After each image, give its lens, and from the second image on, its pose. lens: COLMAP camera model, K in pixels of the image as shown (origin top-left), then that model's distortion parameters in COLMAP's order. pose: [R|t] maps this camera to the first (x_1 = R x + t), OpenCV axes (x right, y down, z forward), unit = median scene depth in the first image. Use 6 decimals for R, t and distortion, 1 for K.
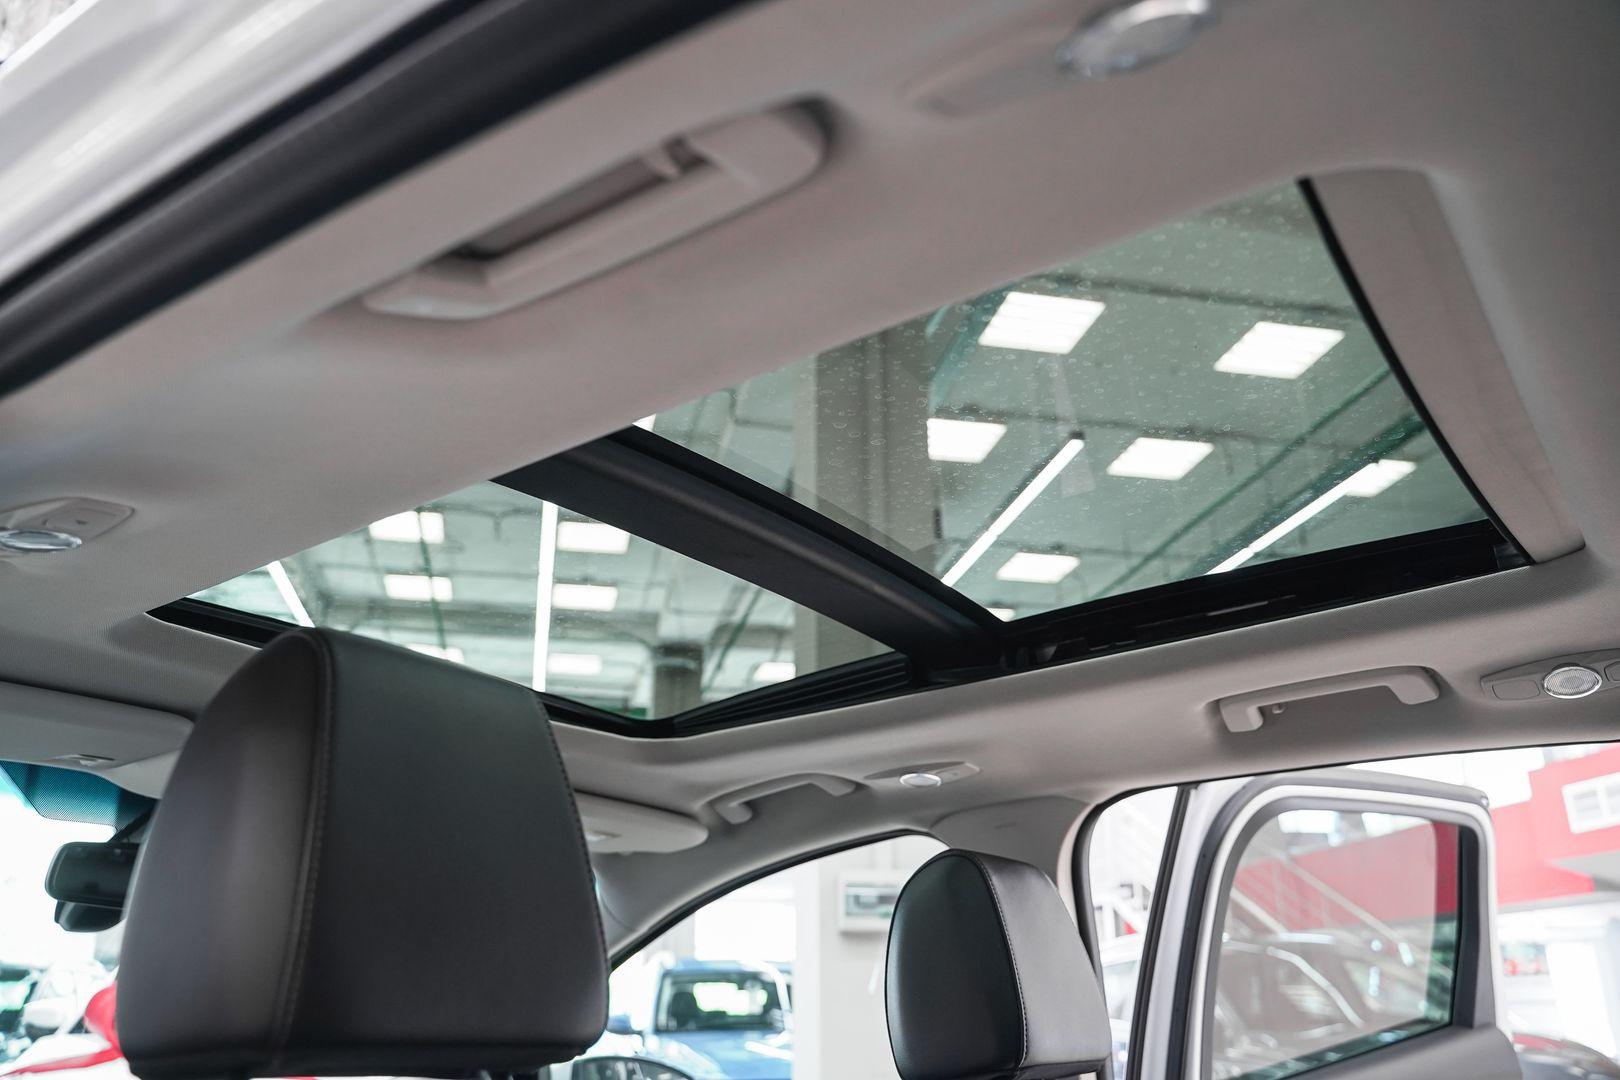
lens RADIAL K [[1339.9, 0, 829.8], [0, 1339.9, 541.8], [0, 0, 1]] dist [-0.107884, 0.060197]
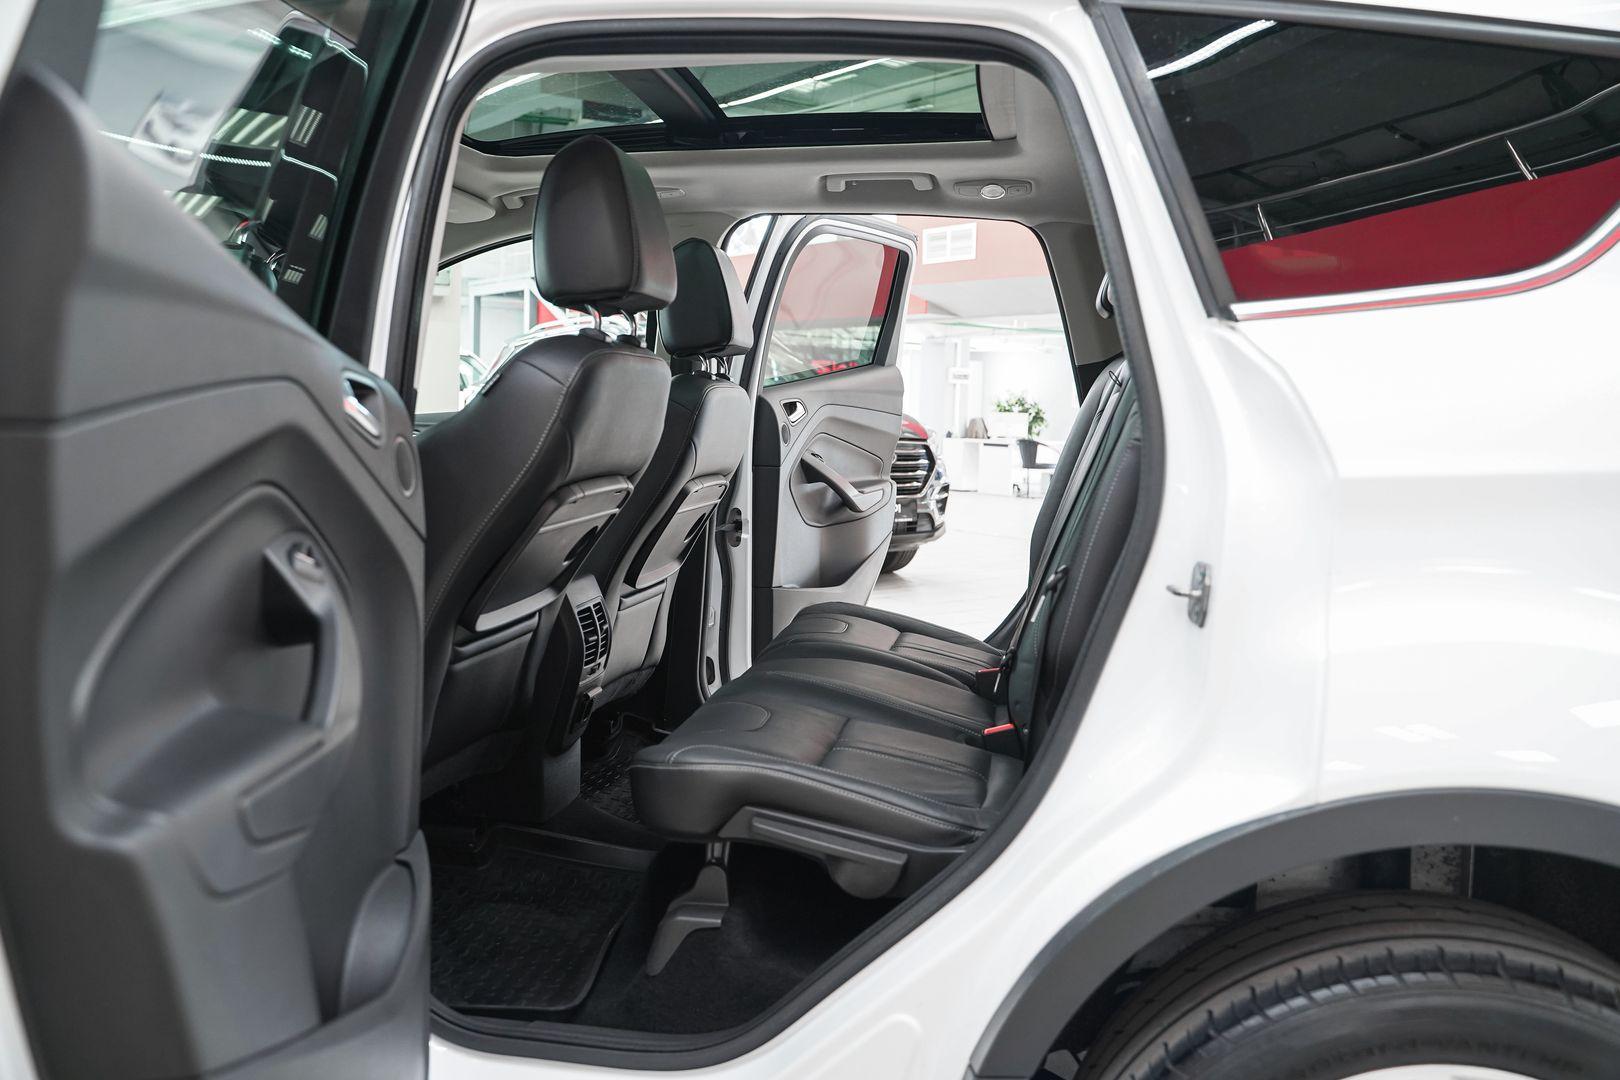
lens RADIAL K [[1339.9, 0, 829.8], [0, 1339.9, 541.8], [0, 0, 1]] dist [-0.107884, 0.060197]
pose [[0.892724, -0.014576, 0.450368, -0.478995], [-0.182312, 0.902334, 0.390585, -0.127580], [-0.412076, -0.430792, 0.802877, -0.648549]]
